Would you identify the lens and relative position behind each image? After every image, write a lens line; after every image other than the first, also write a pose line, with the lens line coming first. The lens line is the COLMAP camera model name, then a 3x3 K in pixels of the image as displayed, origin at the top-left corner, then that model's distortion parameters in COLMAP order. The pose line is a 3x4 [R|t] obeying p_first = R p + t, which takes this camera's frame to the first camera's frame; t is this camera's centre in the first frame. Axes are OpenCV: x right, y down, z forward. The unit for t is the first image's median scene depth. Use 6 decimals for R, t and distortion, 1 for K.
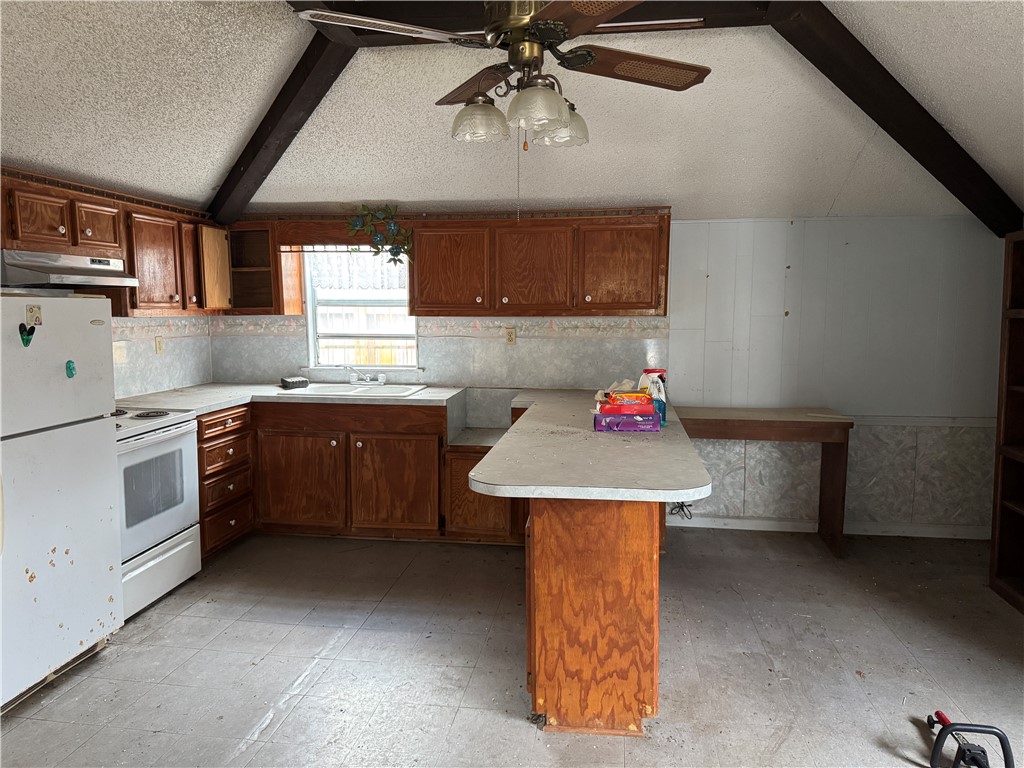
lens RADIAL K [[714.4, 0, 513.9], [0, 714.4, 389.6], [0, 0, 1]] dist [0.084657, -0.121727]
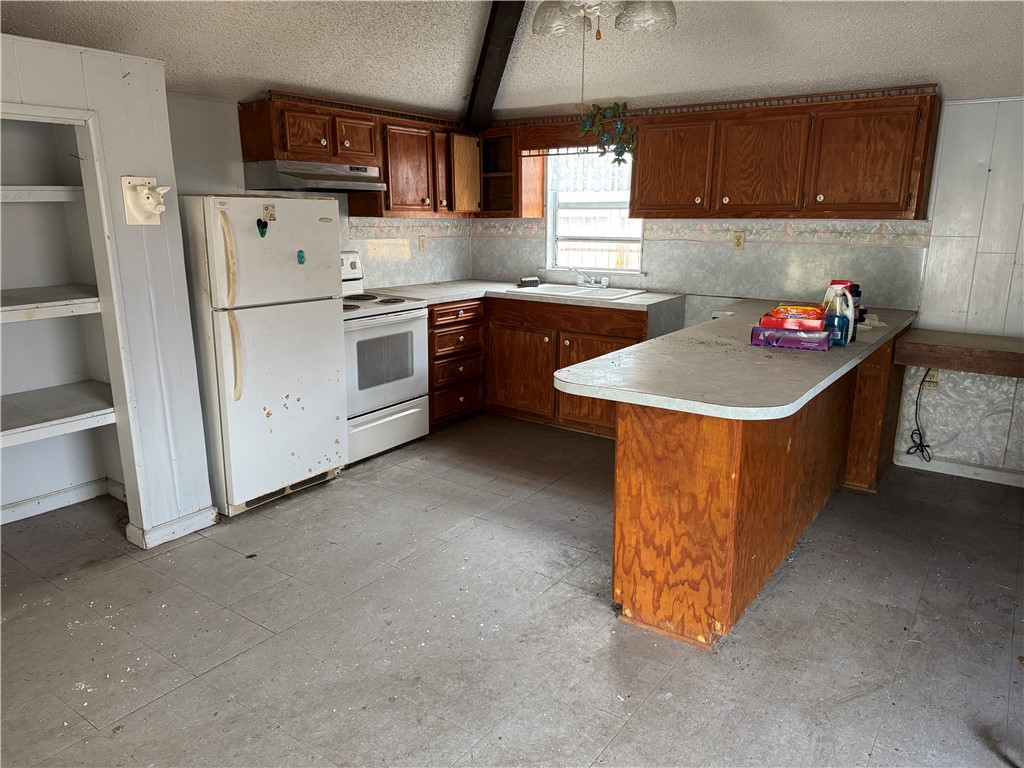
lens RADIAL K [[709.5, 0, 515.3], [0, 709.5, 388.3], [0, 0, 1]] dist [0.175193, -0.301460]
pose [[0.889160, 0.113556, -0.443282, 0.197453], [-0.056652, 0.988585, 0.139610, 0.000295], [0.454076, -0.099023, 0.885443, 0.018883]]
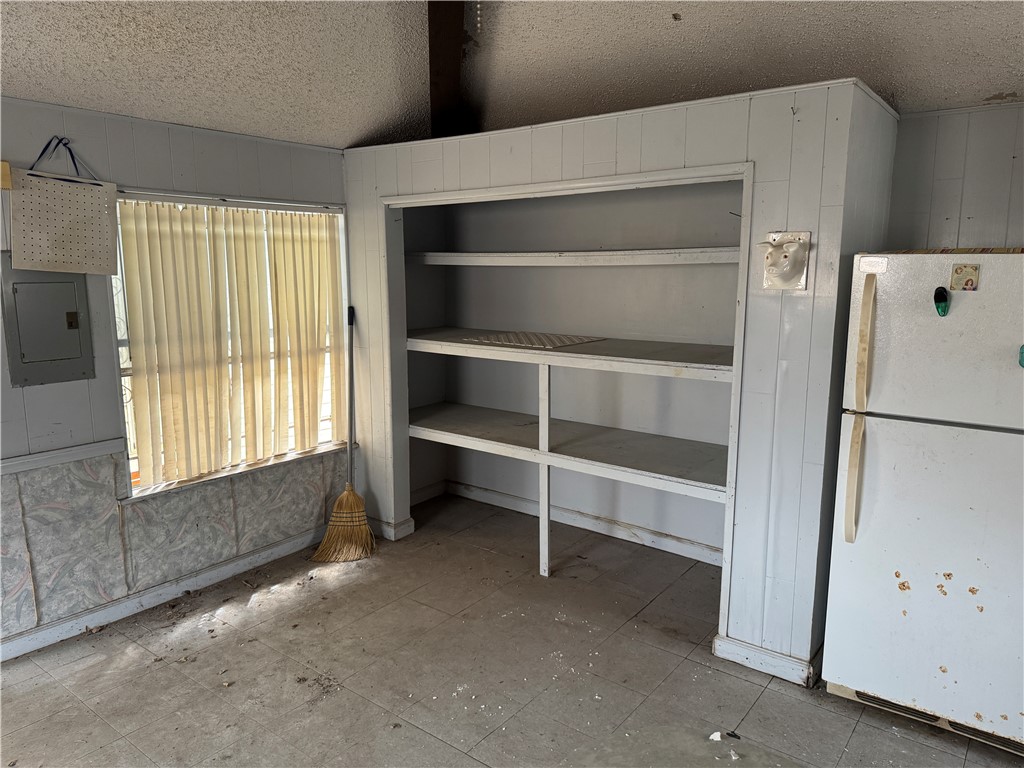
lens RADIAL K [[717.7, 0, 512.0], [0, 717.7, 384.0], [0, 0, 1]] dist [-0.002230, -0.005457]
pose [[-0.501841, 0.148446, -0.852127, 0.151701], [-0.094158, 0.969933, 0.224421, -0.071062], [0.859820, 0.192858, -0.472774, 0.581349]]
